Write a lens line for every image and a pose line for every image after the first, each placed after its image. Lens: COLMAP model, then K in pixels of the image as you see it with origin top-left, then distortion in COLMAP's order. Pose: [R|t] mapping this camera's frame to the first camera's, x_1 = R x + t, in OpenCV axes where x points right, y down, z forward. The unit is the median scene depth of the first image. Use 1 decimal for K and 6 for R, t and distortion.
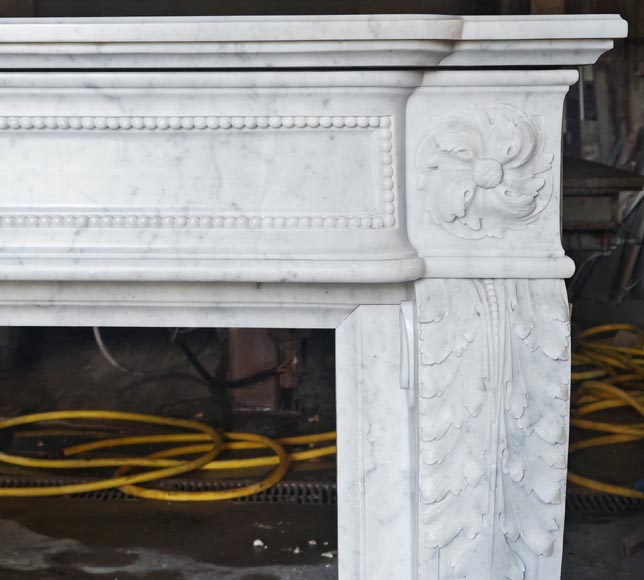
lens RADIAL K [[1511.5, 0, 322.0], [0, 1511.5, 290.0], [0, 0, 1]] dist [-0.068747, 0.117631]
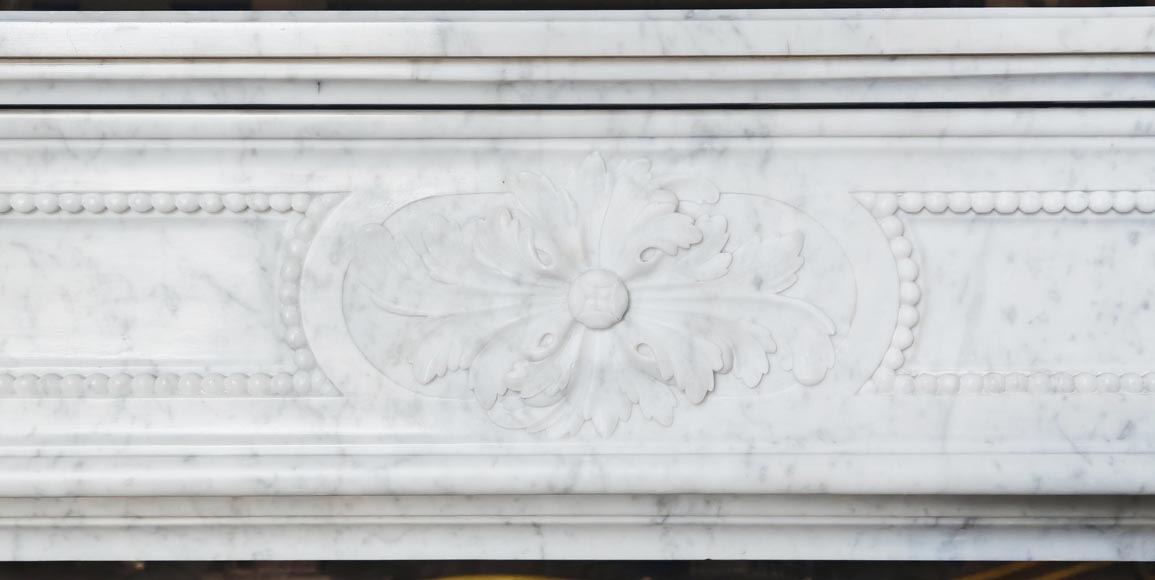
lens RADIAL K [[2698.2, 0, 577.5], [0, 2698.2, 290.0], [0, 0, 1]] dist [0.029759, -0.049477]
pose [[0.997168, -0.003779, 0.075107, -0.471792], [0.009563, 0.997001, -0.076796, -0.008587], [-0.074591, 0.077297, 0.994214, 0.061970]]
